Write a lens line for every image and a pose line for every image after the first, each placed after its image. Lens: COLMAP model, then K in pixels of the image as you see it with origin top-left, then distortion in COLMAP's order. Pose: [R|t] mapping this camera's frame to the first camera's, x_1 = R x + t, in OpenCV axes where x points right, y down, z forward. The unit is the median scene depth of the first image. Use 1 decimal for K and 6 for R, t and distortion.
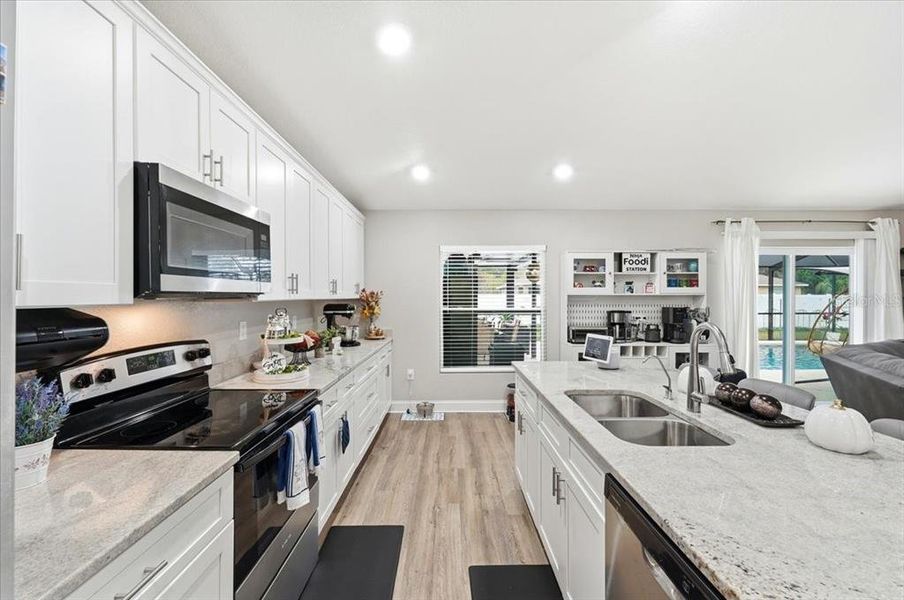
lens RADIAL K [[382.1, 0, 448.4], [0, 382.1, 300.0], [0, 0, 1]] dist [-0.002575, -0.000530]
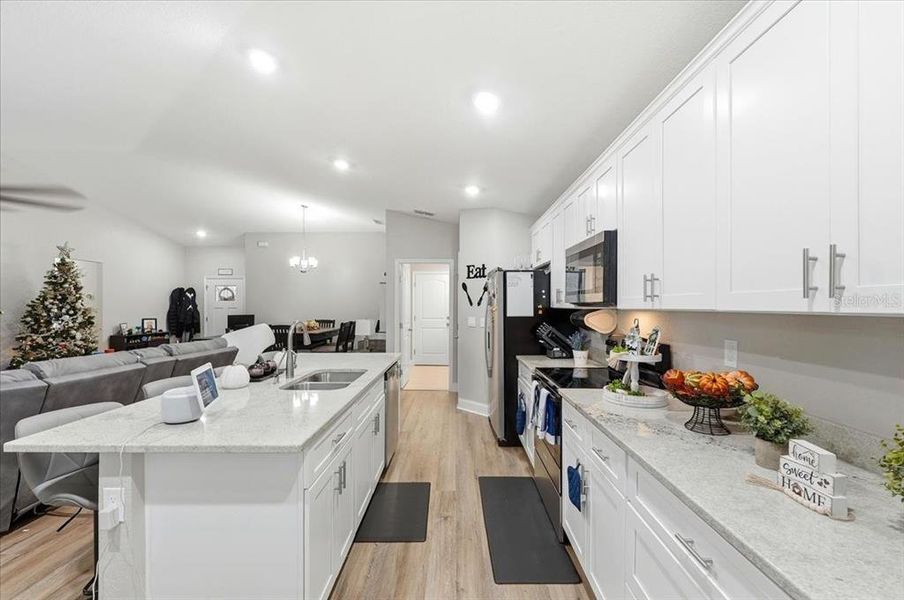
lens RADIAL K [[382.1, 0, 450.0], [0, 382.1, 305.6], [0, 0, 1]] dist [-0.002575, -0.000530]
pose [[-0.999898, 0.002036, 0.014133, -0.021609], [0.002194, 0.999935, 0.011156, -0.012170], [-0.014109, 0.011186, -0.999838, 1.224320]]
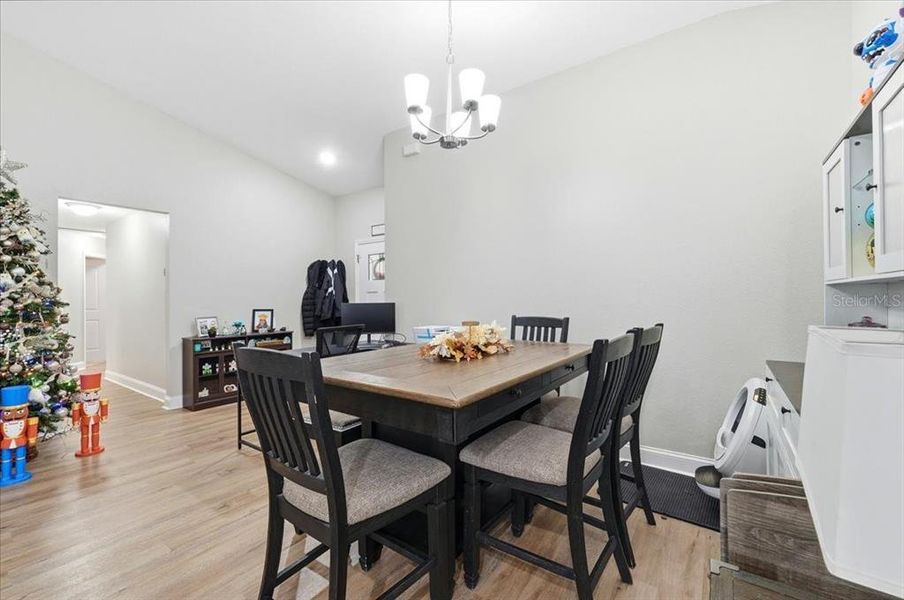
lens RADIAL K [[382.1, 0, 449.7], [0, 382.1, 296.7], [0, 0, 1]] dist [-0.002575, -0.000530]
pose [[-0.811661, 0.011443, 0.584016, 0.493379], [0.015712, 0.999874, 0.002246, 0.054340], [-0.583917, 0.010999, -0.811739, -0.430018]]
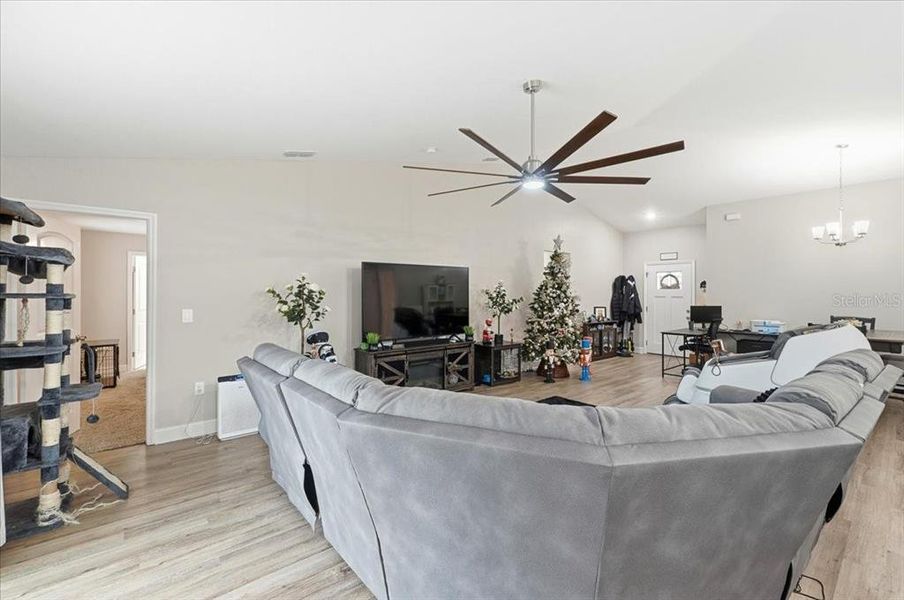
lens RADIAL K [[382.1, 0, 452.8], [0, 382.1, 291.6], [0, 0, 1]] dist [-0.002575, -0.000530]
pose [[-0.636315, 0.000205, 0.771430, 0.651865], [0.004011, 0.999987, 0.003043, -0.015463], [-0.771419, 0.005030, -0.636307, 1.101389]]
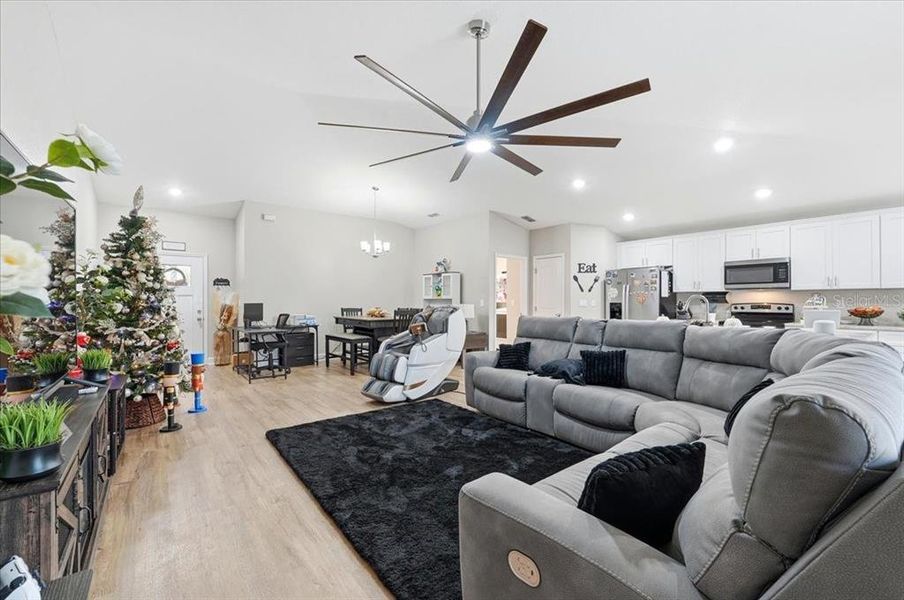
lens RADIAL K [[382.1, 0, 448.1], [0, 382.1, 300.8], [0, 0, 1]] dist [-0.002575, -0.000530]
pose [[-0.787953, 0.002449, -0.615730, 1.780574], [-0.003972, 0.999951, 0.009060, 0.037249], [0.615722, 0.009585, -0.787905, 0.950007]]
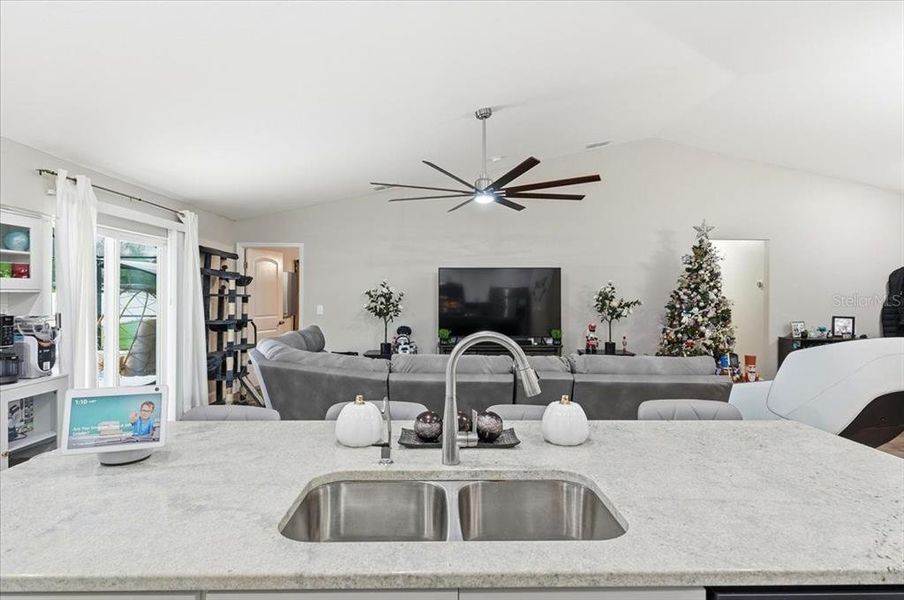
lens RADIAL K [[496.9, 0, 452.3], [0, 496.9, 298.1], [0, 0, 1]] dist [-0.000690, -0.001518]
pose [[-0.017308, -0.006368, 0.999830, -0.122579], [0.005793, 0.999962, 0.006470, -0.006823], [-0.999833, 0.005904, -0.017271, 0.484677]]
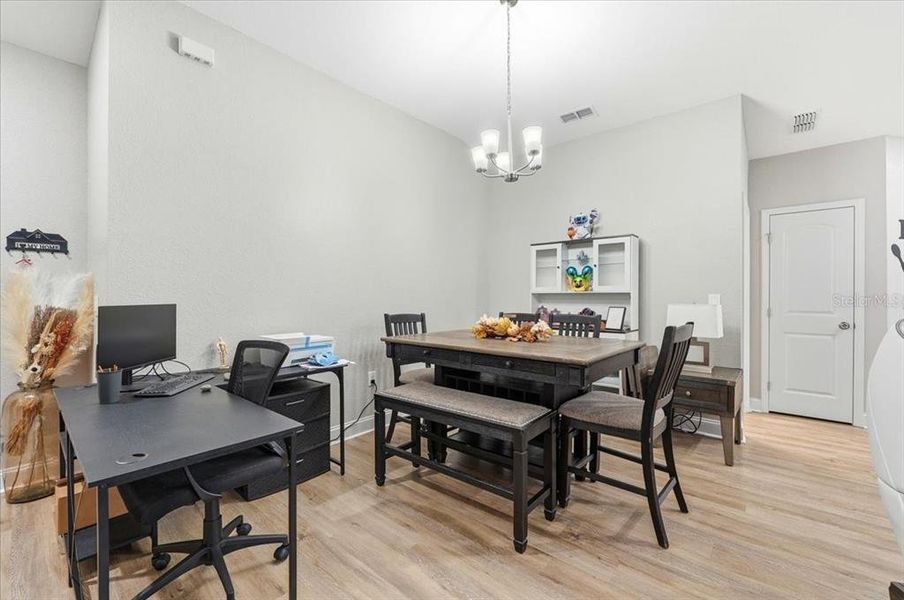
lens RADIAL K [[382.1, 0, 444.7], [0, 382.1, 298.7], [0, 0, 1]] dist [-0.002575, -0.000530]
pose [[-0.663838, 0.001446, -0.747875, 1.485306], [-0.003841, 0.999978, 0.005343, 0.057415], [0.747866, 0.006420, -0.663818, -0.492421]]
